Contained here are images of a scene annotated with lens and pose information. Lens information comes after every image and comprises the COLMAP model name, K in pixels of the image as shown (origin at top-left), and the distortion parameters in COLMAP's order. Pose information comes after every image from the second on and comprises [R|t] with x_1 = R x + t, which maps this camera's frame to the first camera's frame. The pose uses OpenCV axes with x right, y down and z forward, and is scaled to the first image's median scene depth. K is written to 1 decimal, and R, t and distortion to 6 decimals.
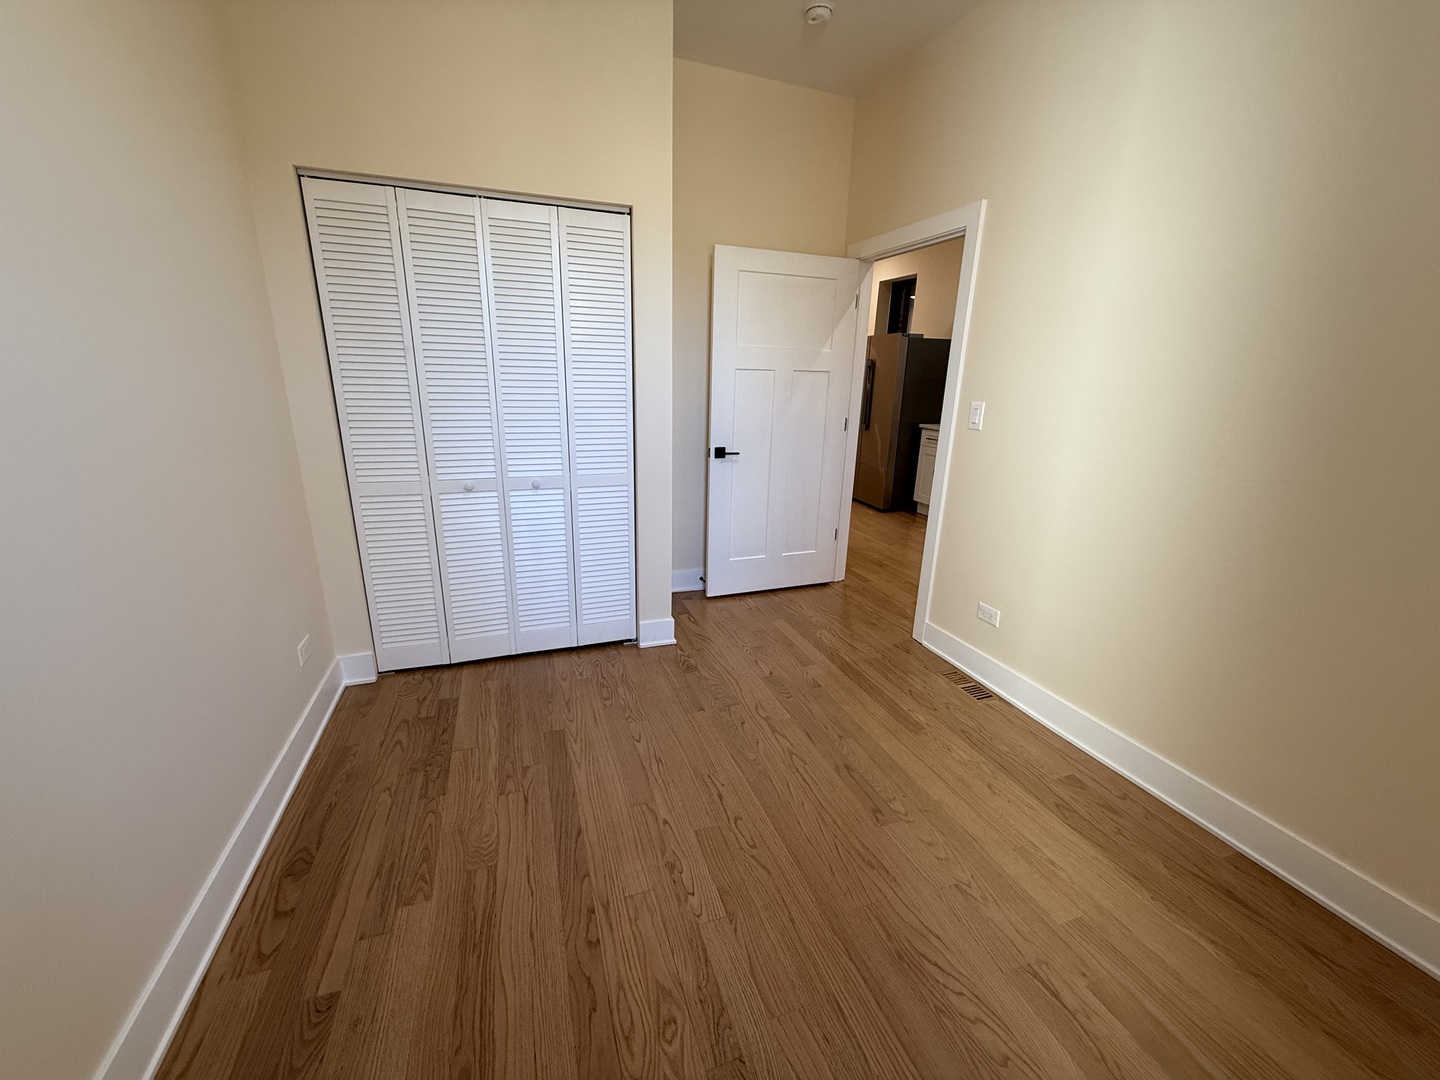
lens RADIAL K [[566.6, 0, 724.6], [0, 566.6, 542.3], [0, 0, 1]] dist [-0.002211, -0.000033]
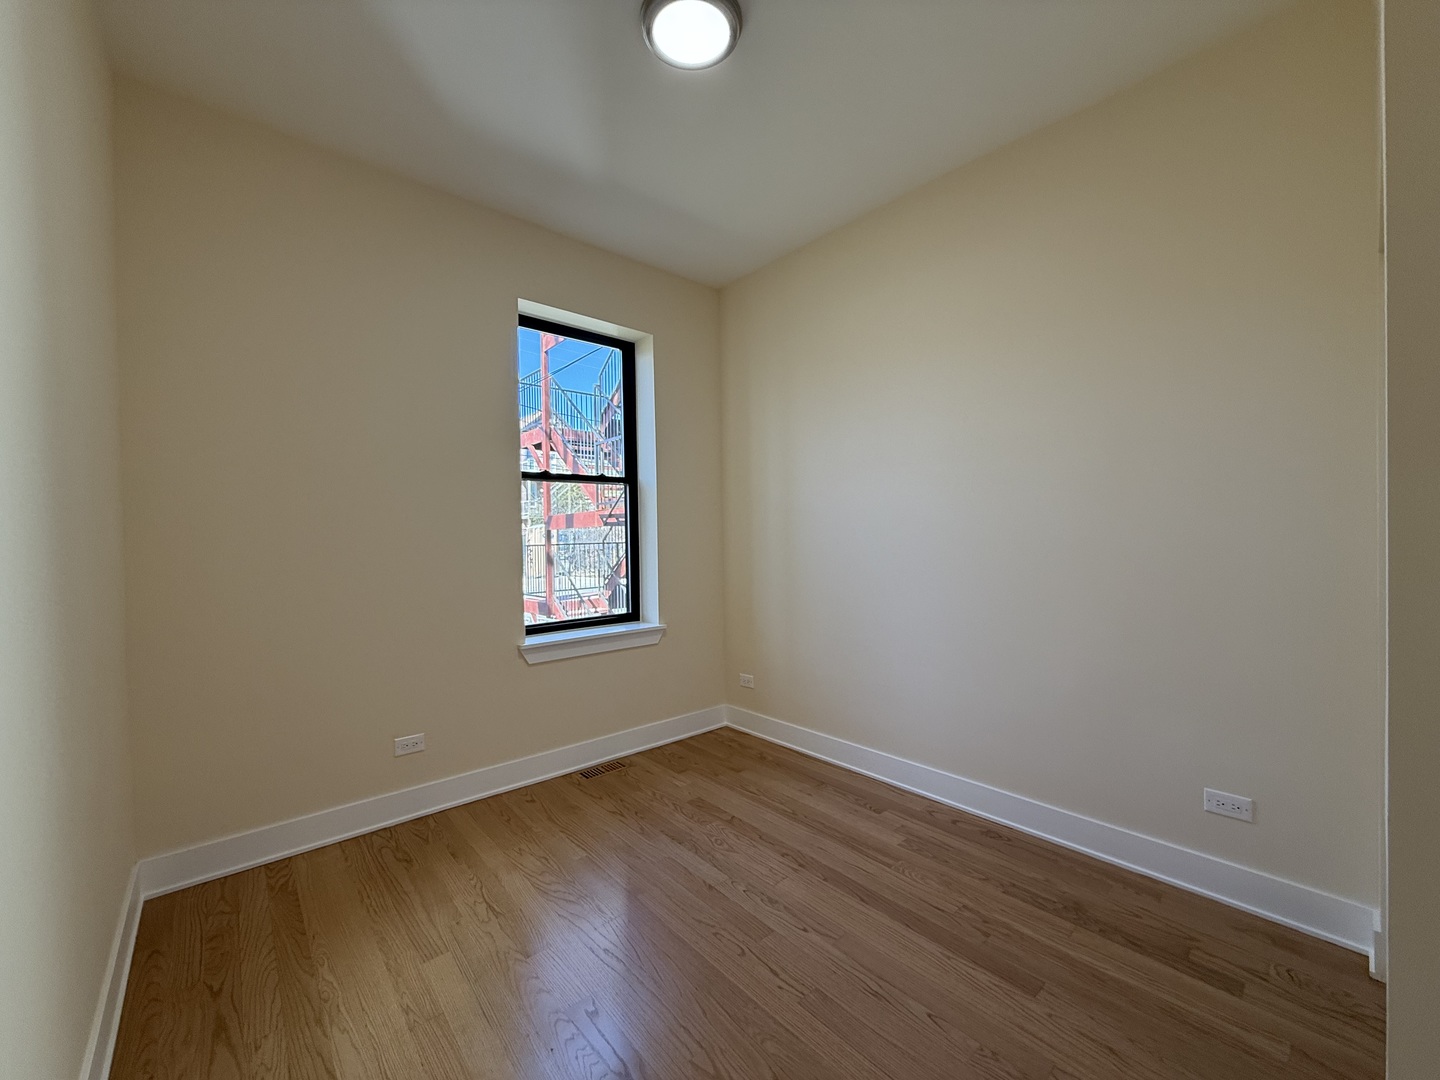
lens RADIAL K [[566.6, 0, 727.5], [0, 566.6, 534.8], [0, 0, 1]] dist [-0.002211, -0.000033]
pose [[-0.927160, -0.010198, -0.374528, 0.458044], [-0.115791, 0.958492, 0.260548, -0.486460], [0.356325, 0.284937, -0.889856, 1.821169]]
